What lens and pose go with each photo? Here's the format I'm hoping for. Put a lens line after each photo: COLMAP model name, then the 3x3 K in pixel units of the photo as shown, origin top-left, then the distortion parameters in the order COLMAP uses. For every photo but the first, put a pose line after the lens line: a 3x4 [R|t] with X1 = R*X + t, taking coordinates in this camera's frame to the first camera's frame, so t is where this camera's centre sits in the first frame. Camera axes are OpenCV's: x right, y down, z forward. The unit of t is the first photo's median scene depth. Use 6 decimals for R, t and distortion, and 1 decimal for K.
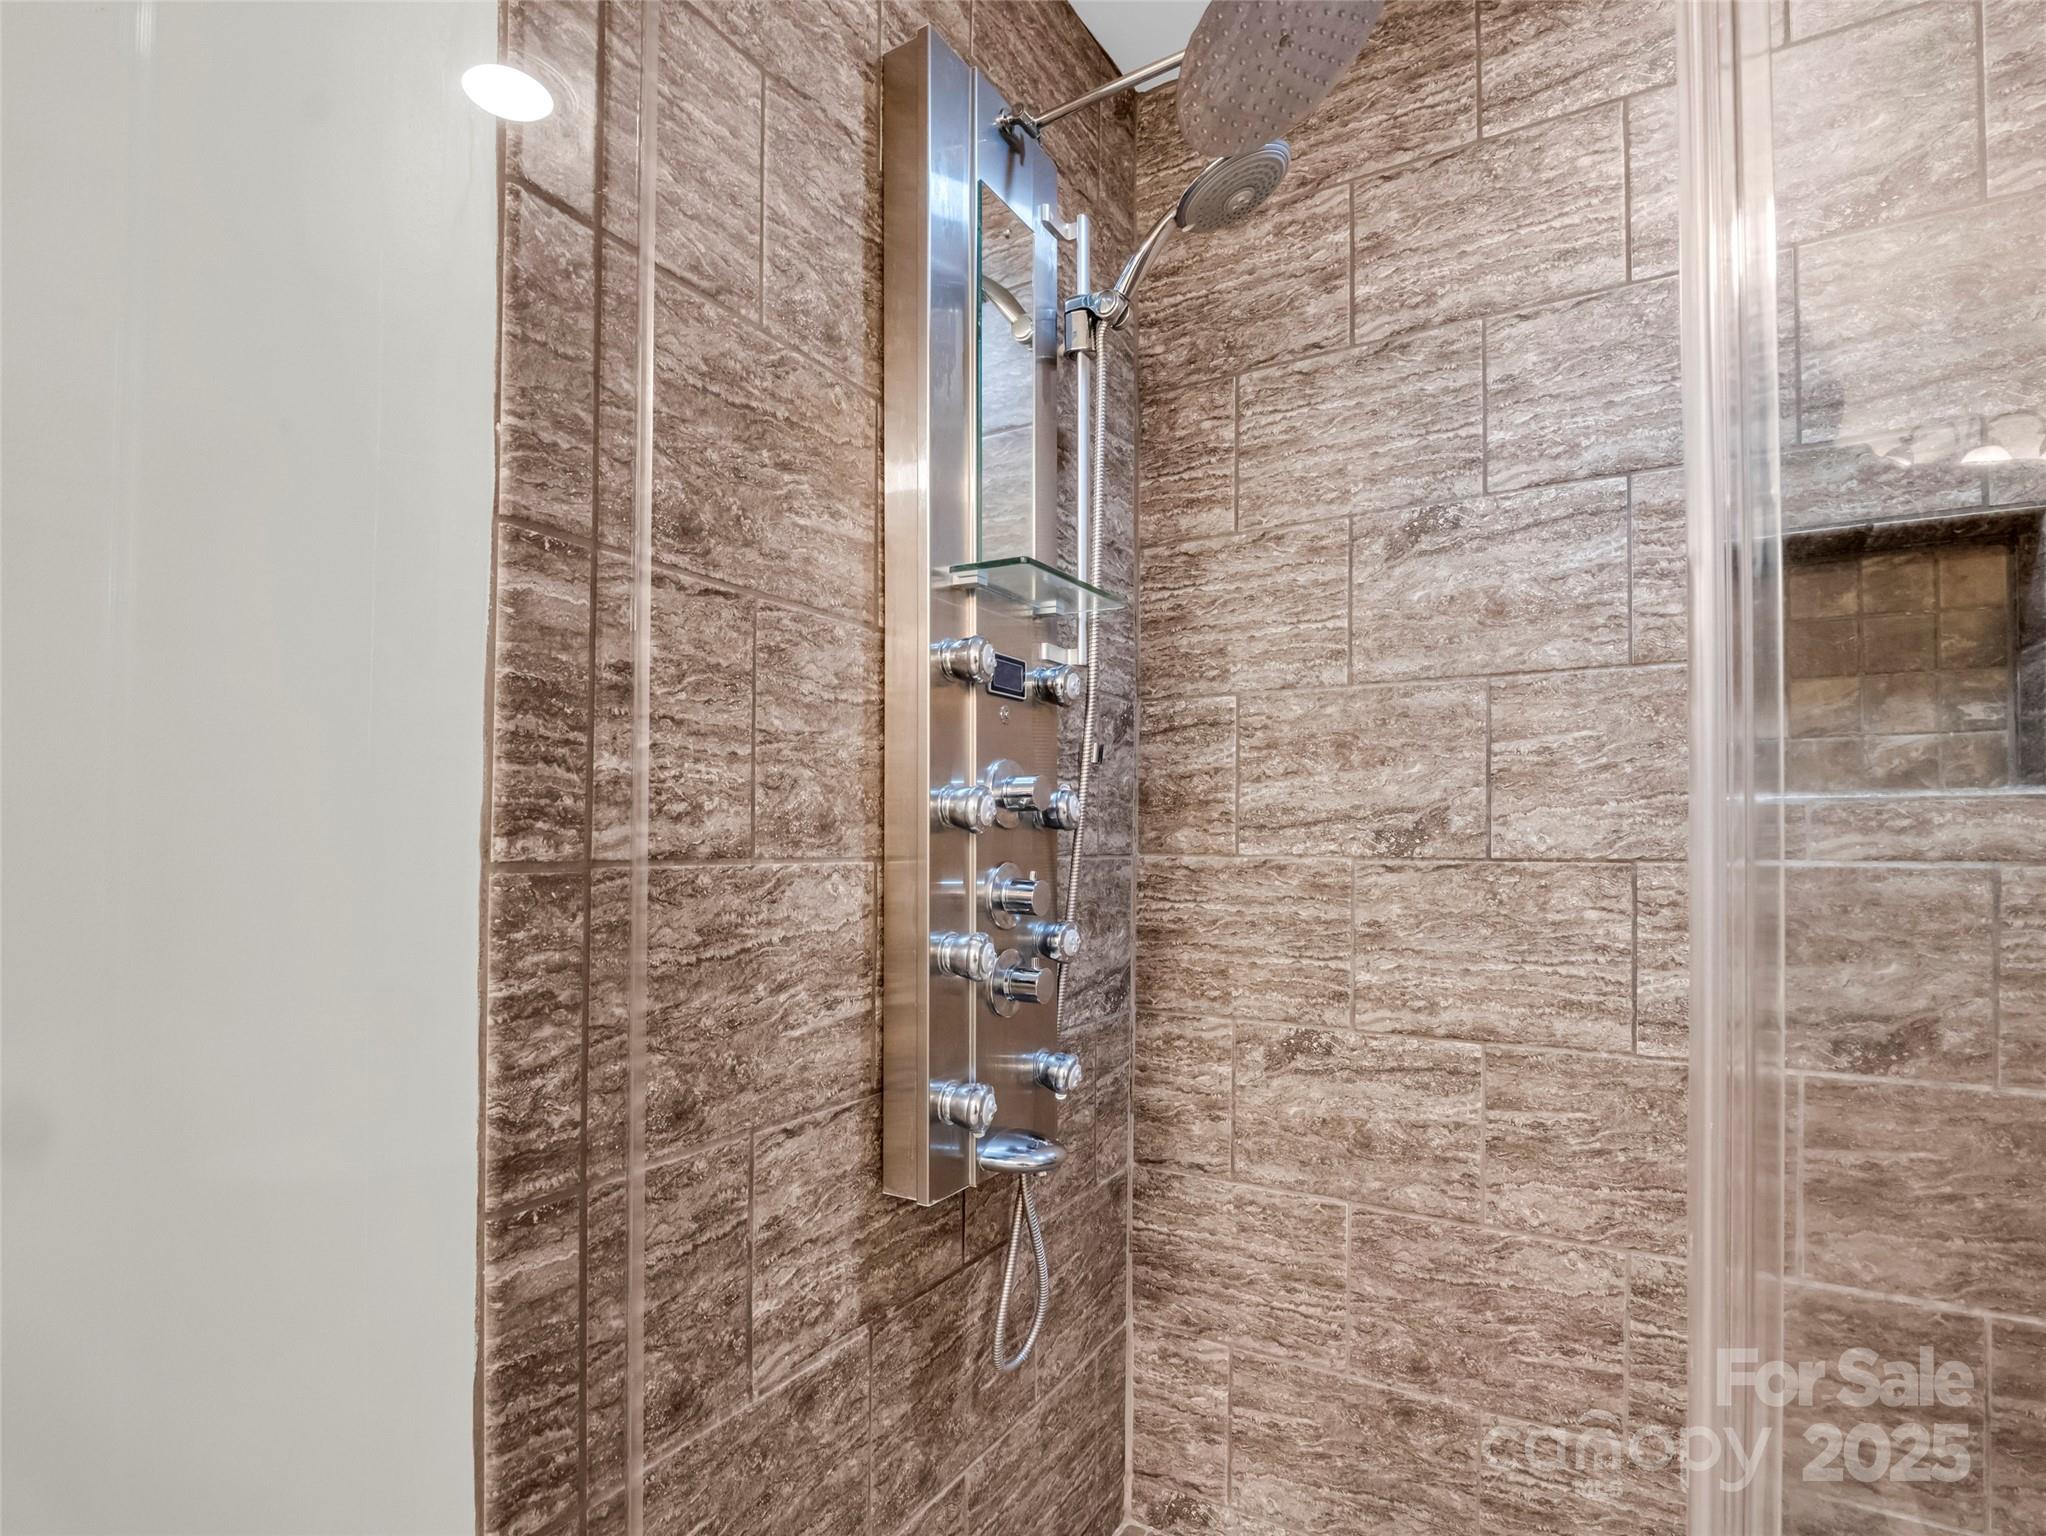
lens RADIAL K [[1018.3, 0, 1054.2], [0, 1018.3, 836.3], [0, 0, 1]] dist [-0.005069, -0.000462]
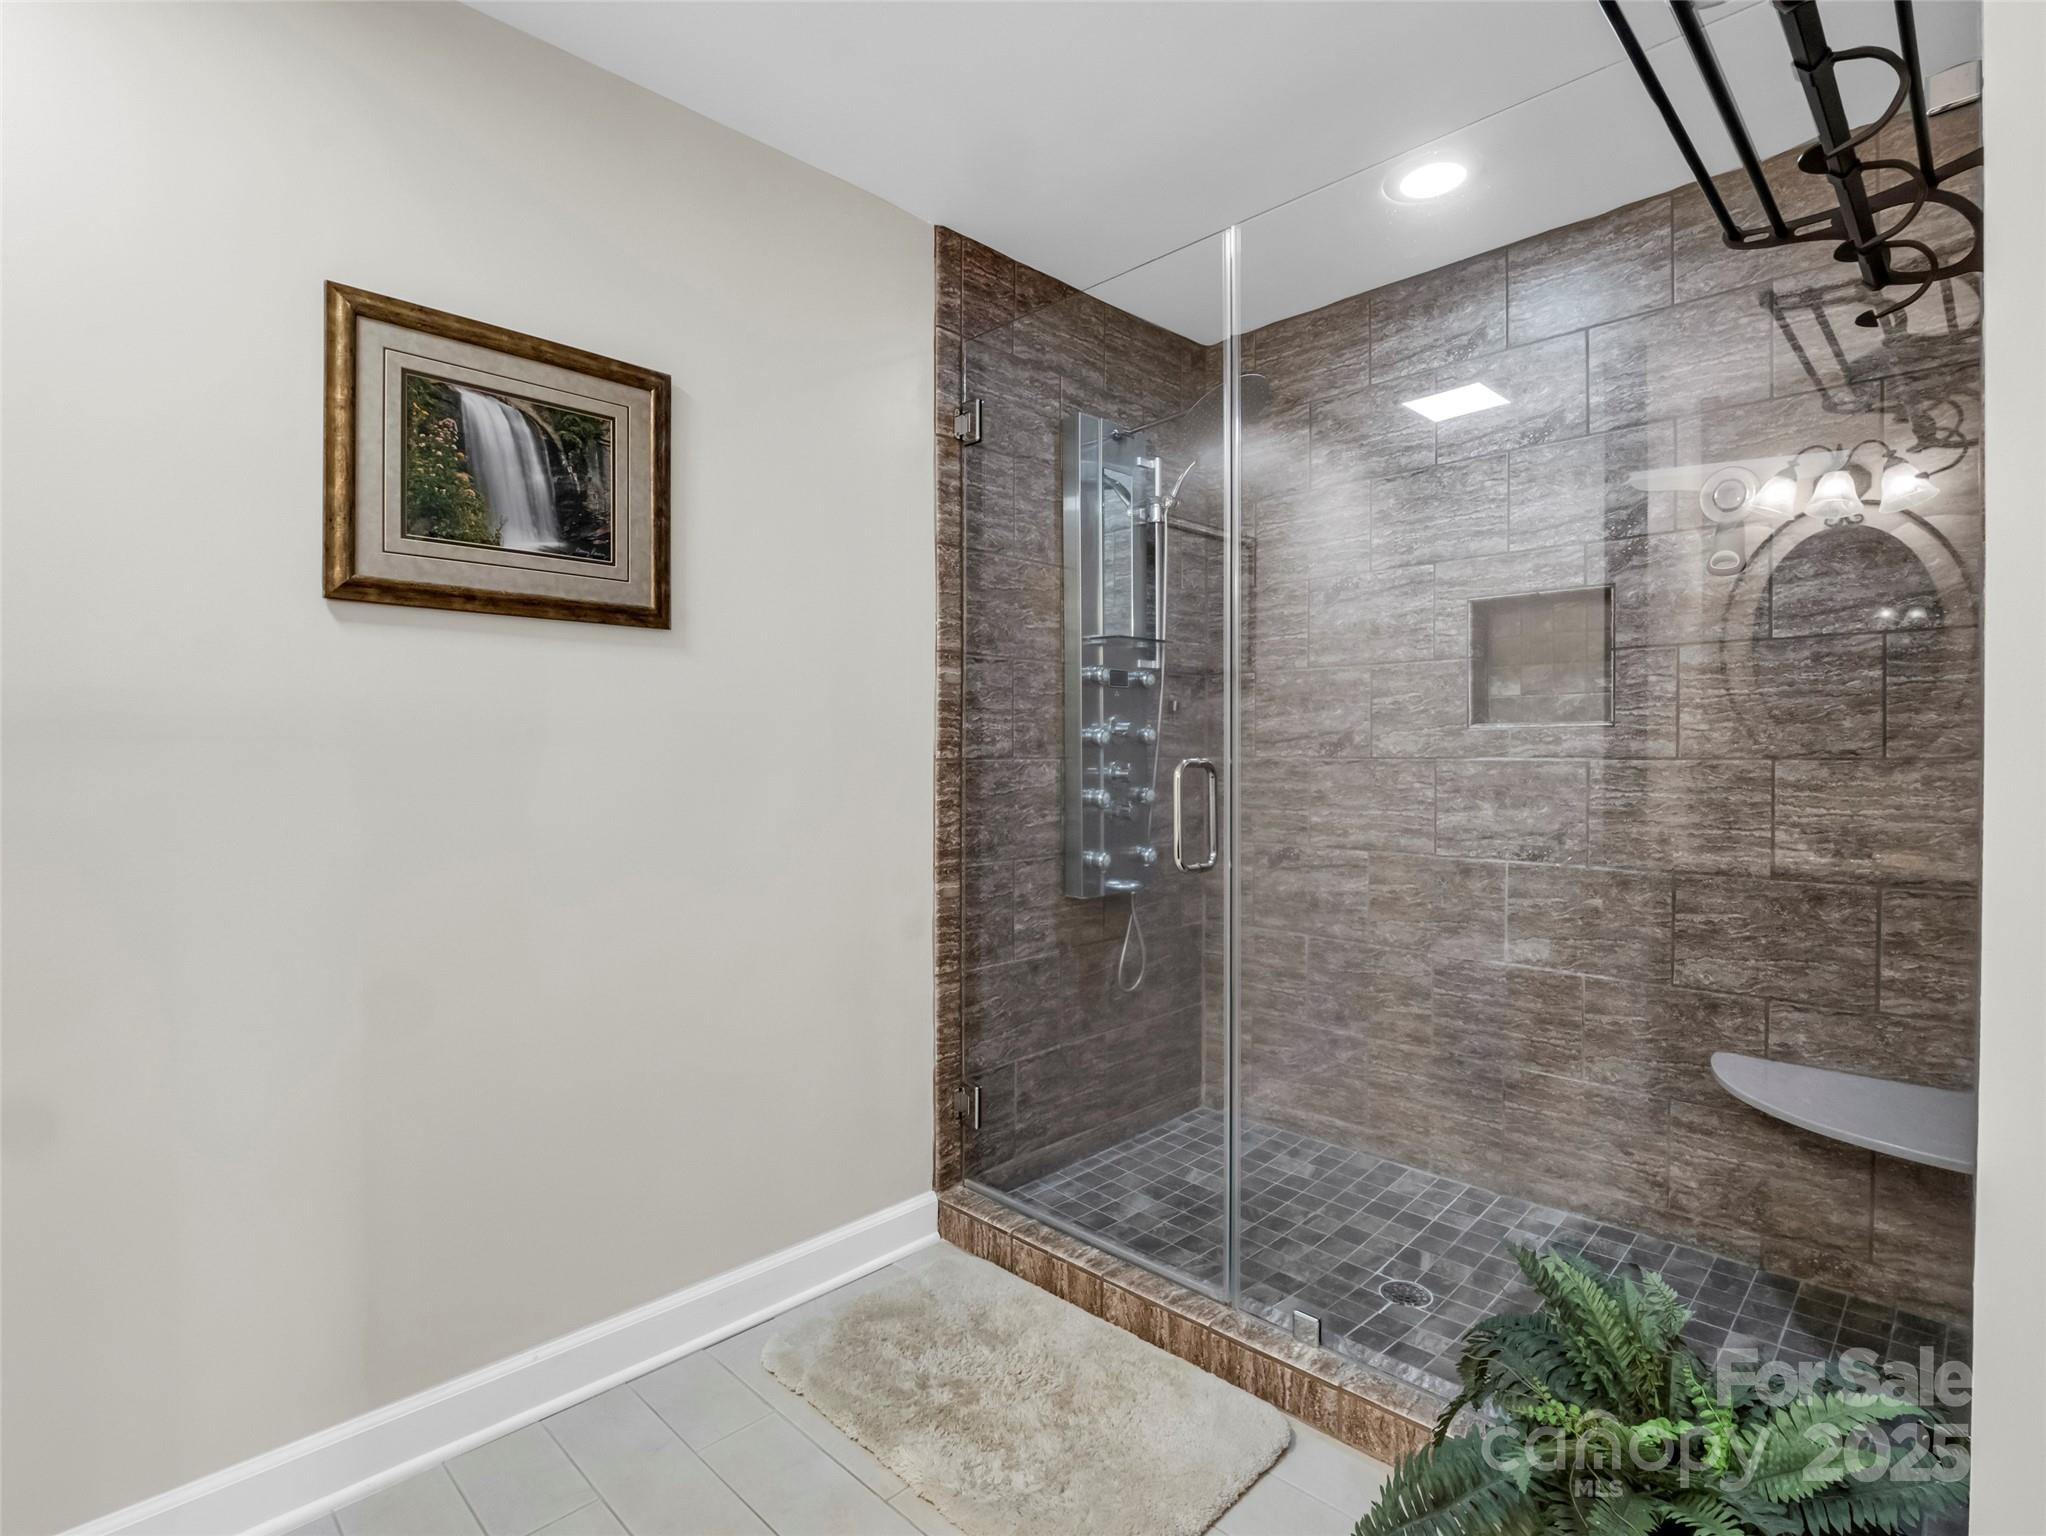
lens RADIAL K [[1025.0, 0, 1023.0], [0, 1025.0, 768.0], [0, 0, 1]] dist [-0.003003, -0.000688]
pose [[0.964011, -0.001421, -0.265858, 0.327256], [0.008088, 0.999680, 0.023984, -0.011700], [0.265738, -0.025271, 0.963714, -1.169310]]
